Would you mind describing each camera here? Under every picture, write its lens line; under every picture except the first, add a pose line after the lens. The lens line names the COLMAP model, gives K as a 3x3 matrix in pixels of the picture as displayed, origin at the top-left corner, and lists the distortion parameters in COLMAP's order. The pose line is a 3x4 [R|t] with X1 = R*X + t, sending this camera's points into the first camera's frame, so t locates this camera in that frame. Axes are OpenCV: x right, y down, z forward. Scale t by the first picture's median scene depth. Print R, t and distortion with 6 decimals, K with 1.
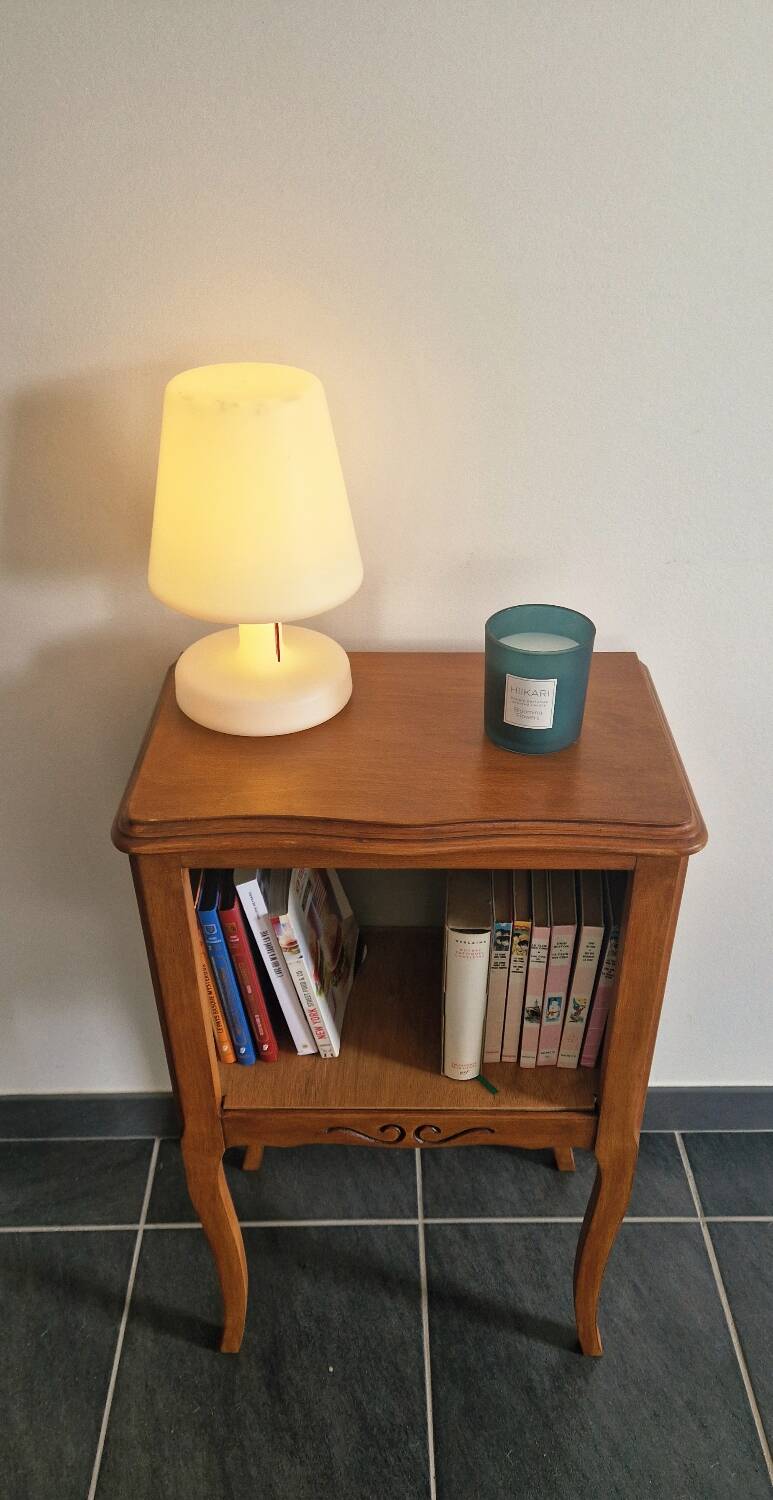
lens RADIAL K [[1139.0, 0, 380.8], [0, 1139.0, 834.6], [0, 0, 1]] dist [0.051533, -0.005382]
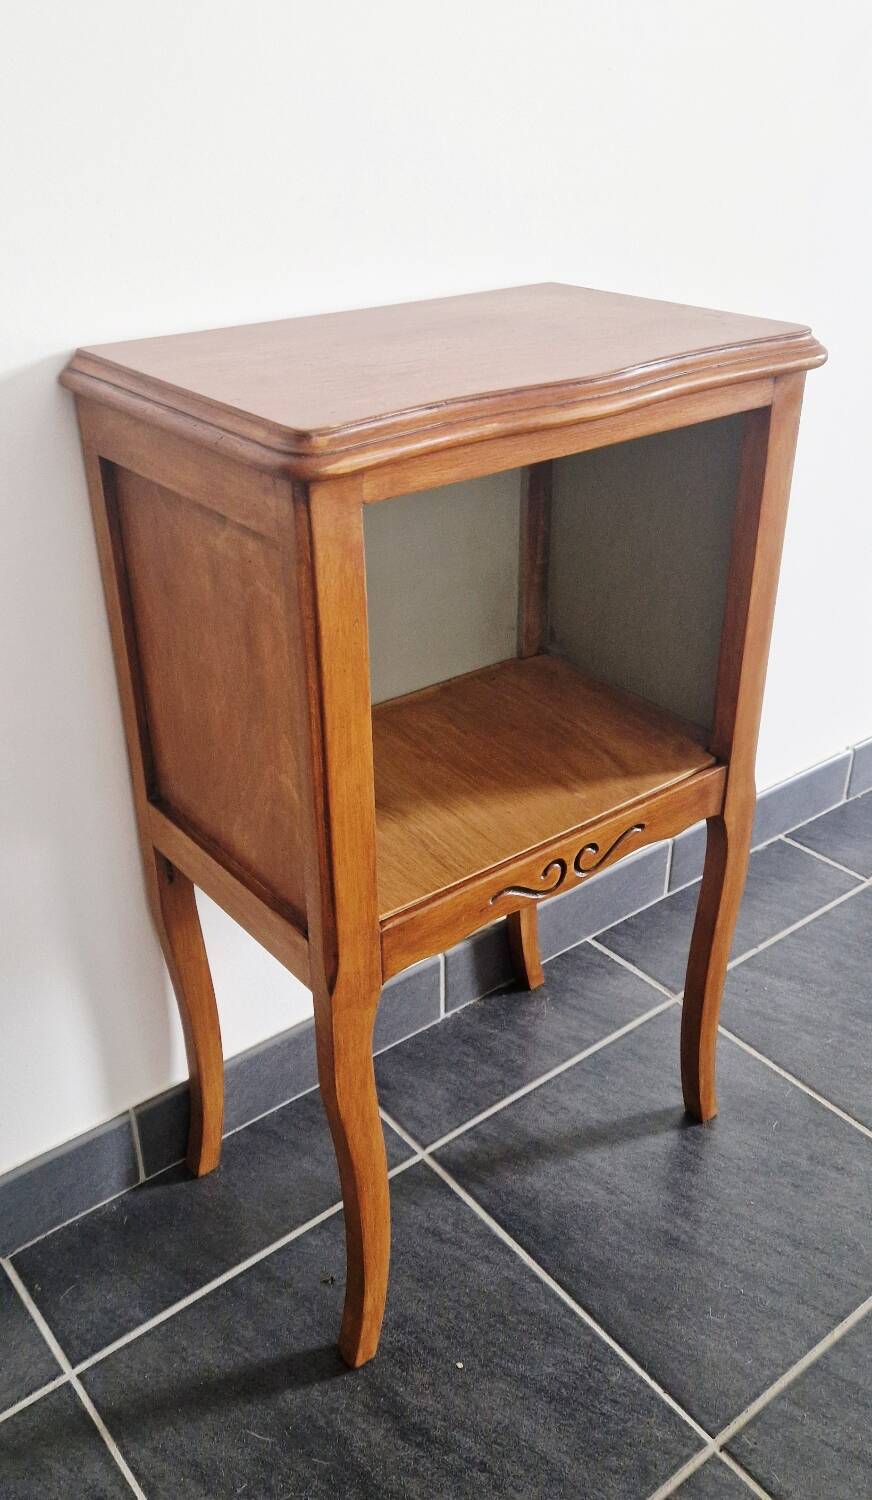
lens RADIAL K [[1274.3, 0, 429.4], [0, 1274.3, 708.4], [0, 0, 1]] dist [0.051561, -0.010905]
pose [[0.777963, -0.284650, 0.560131, -0.512278], [0.374769, 0.925766, -0.050054, 0.165973], [-0.504303, 0.248860, 0.826890, 0.286294]]
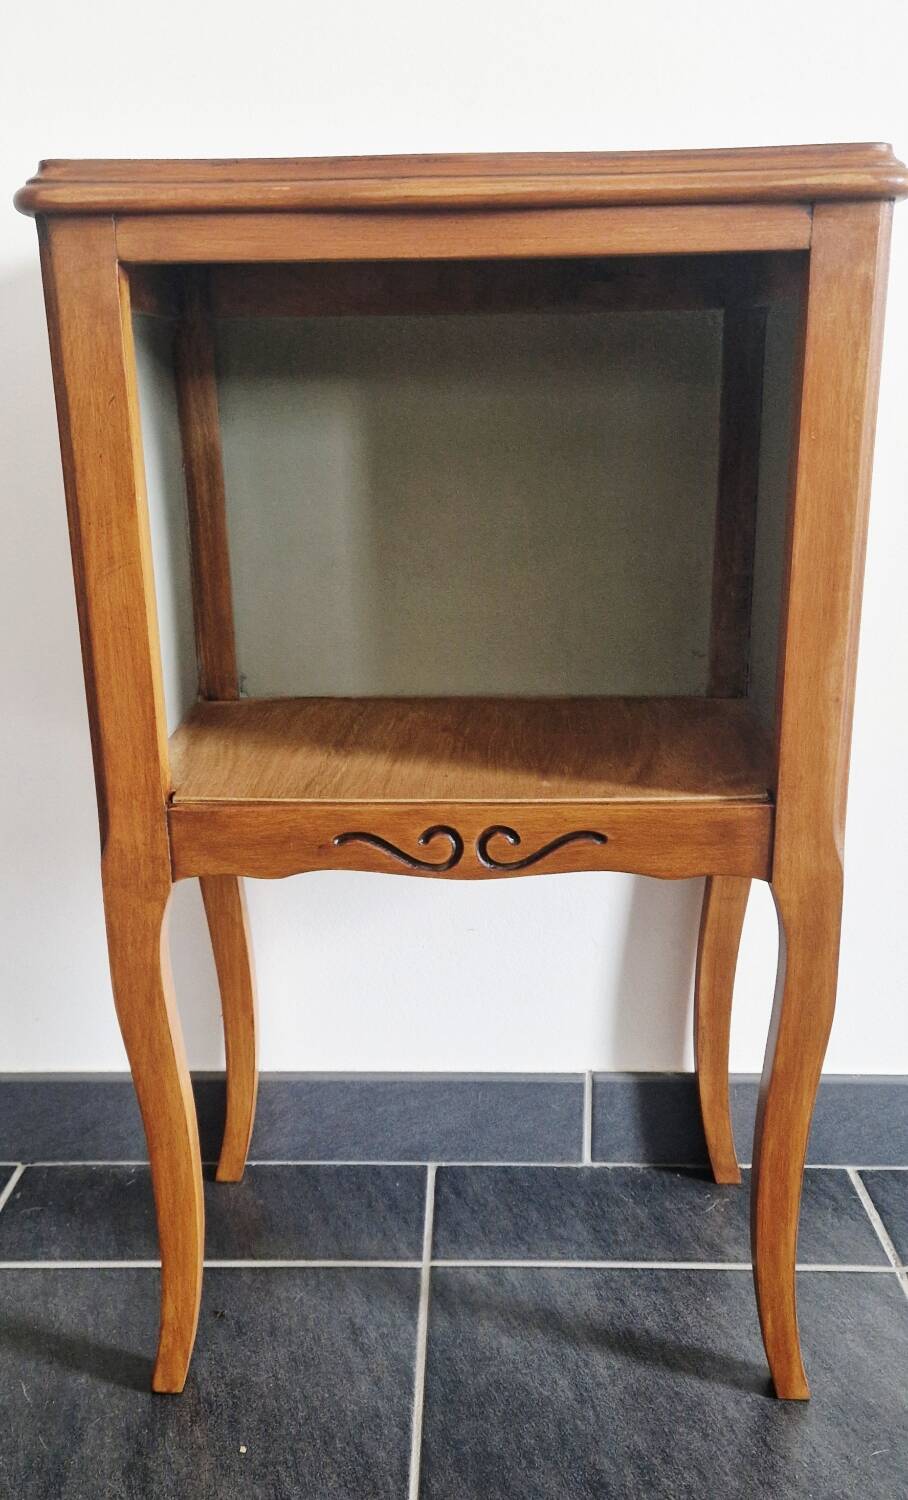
lens RADIAL K [[1384.9, 0, 431.9], [0, 1384.9, 800.3], [0, 0, 1]] dist [0.060456, -0.023087]
pose [[0.999833, 0.001495, -0.018228, 0.018048], [-0.007401, 0.944491, -0.328453, 0.480258], [0.016725, 0.328533, 0.944344, 0.280998]]
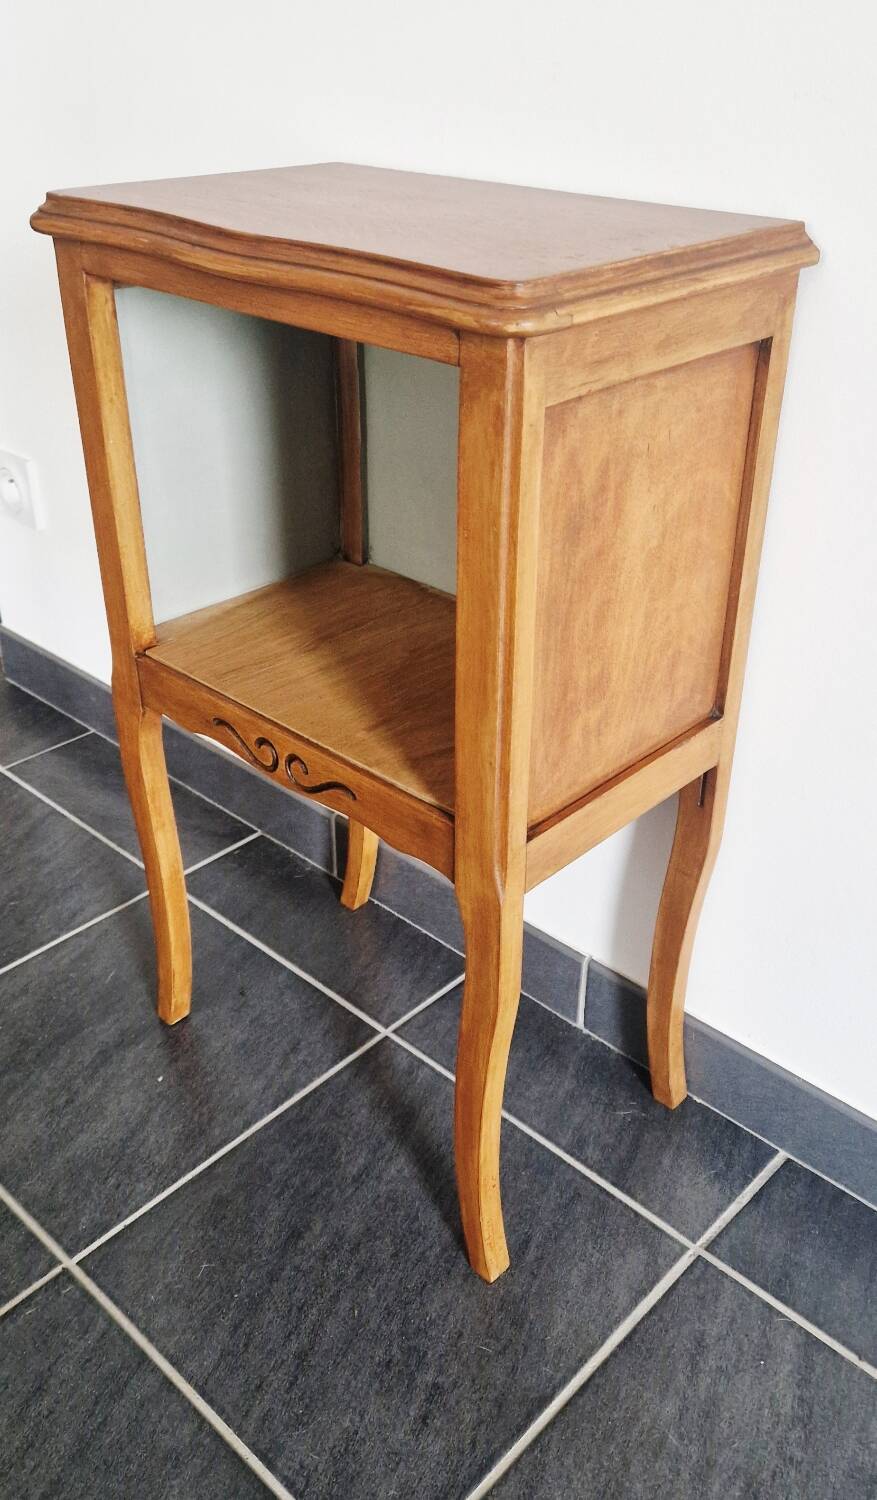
lens RADIAL K [[1269.0, 0, 433.5], [0, 1269.0, 732.4], [0, 0, 1]] dist [0.063173, -0.017513]
pose [[0.735975, 0.352162, -0.578206, 0.592687], [-0.416447, 0.908857, 0.023470, 0.177917], [0.533772, 0.223519, 0.815553, 0.338299]]
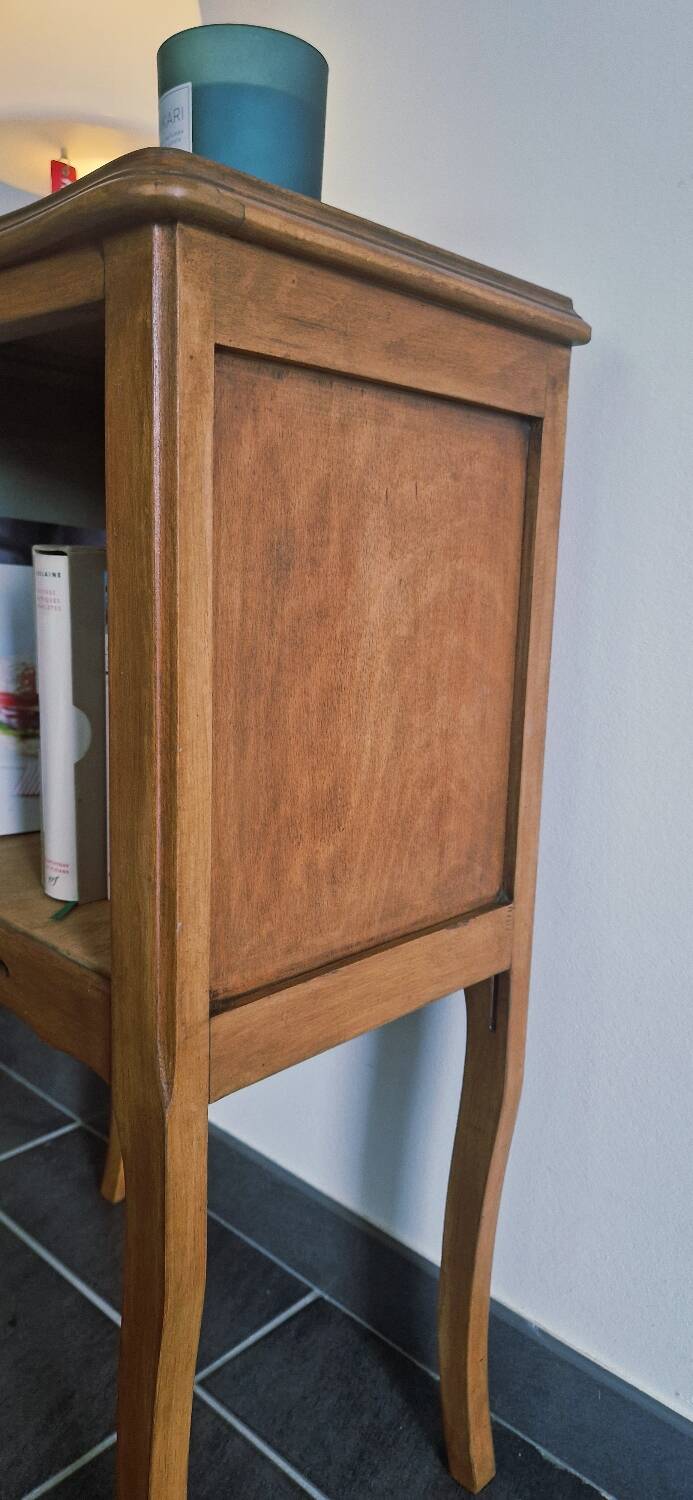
lens RADIAL K [[1010.5, 0, 347.9], [0, 1010.5, 742.6], [0, 0, 1]] dist [0.065395, -0.056045]
pose [[0.730772, 0.162034, -0.663112, 0.517002], [-0.444745, 0.849961, -0.282433, 0.228554], [0.517855, 0.501310, 0.693192, 0.681528]]
